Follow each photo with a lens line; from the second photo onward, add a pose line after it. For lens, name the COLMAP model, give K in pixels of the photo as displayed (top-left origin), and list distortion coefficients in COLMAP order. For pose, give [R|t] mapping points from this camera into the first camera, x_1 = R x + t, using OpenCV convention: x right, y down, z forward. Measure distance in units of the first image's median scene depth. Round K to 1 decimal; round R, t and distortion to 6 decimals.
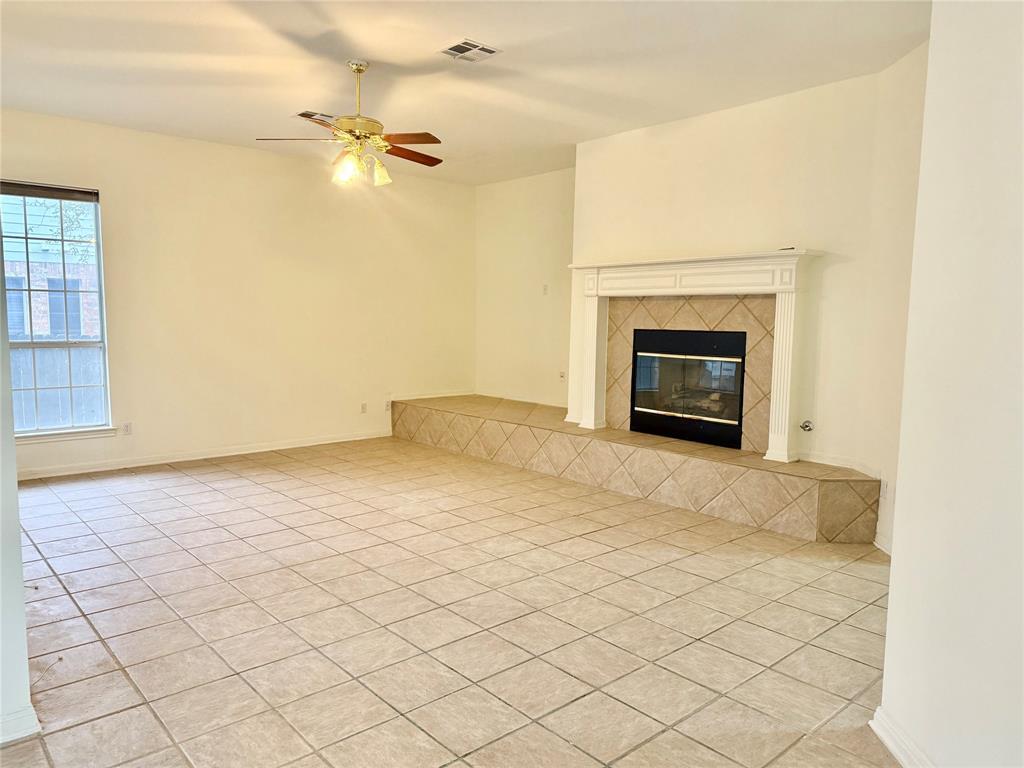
lens RADIAL K [[717.2, 0, 506.7], [0, 717.2, 382.1], [0, 0, 1]] dist [0.154852, -0.252277]
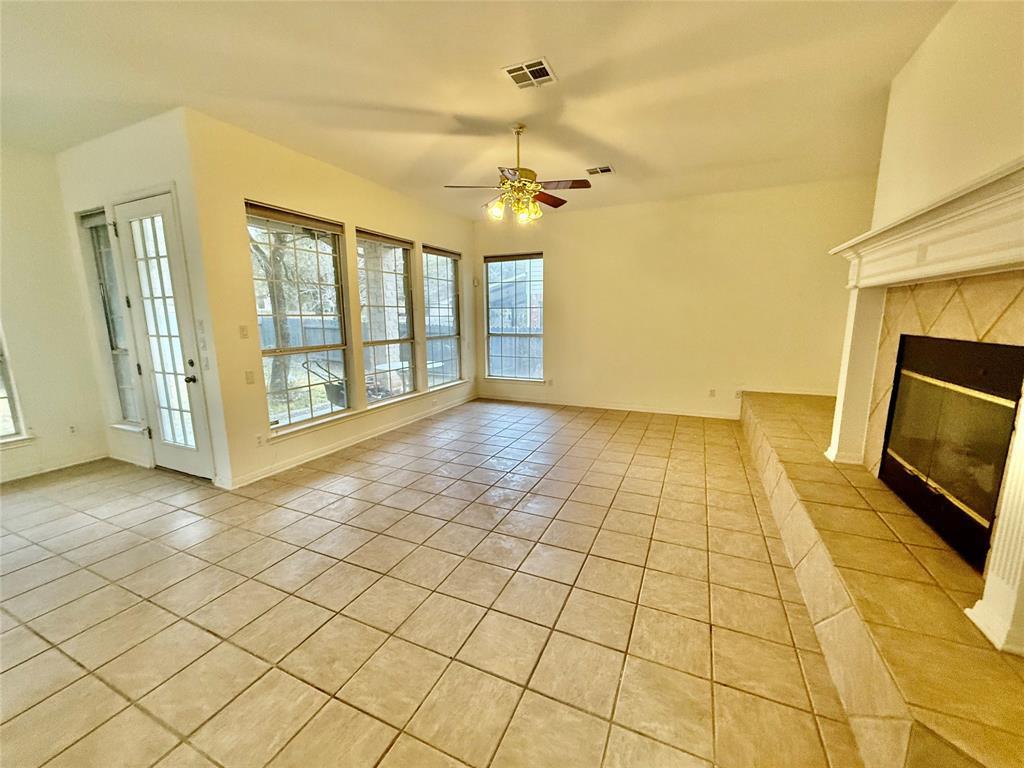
lens RADIAL K [[408.7, 0, 510.4], [0, 408.7, 385.9], [0, 0, 1]] dist [0.000613, 0.000220]
pose [[0.401372, 0.139237, -0.905270, 0.418436], [-0.071323, 0.990128, 0.120667, -0.050117], [0.913134, 0.016134, 0.407341, 0.562426]]
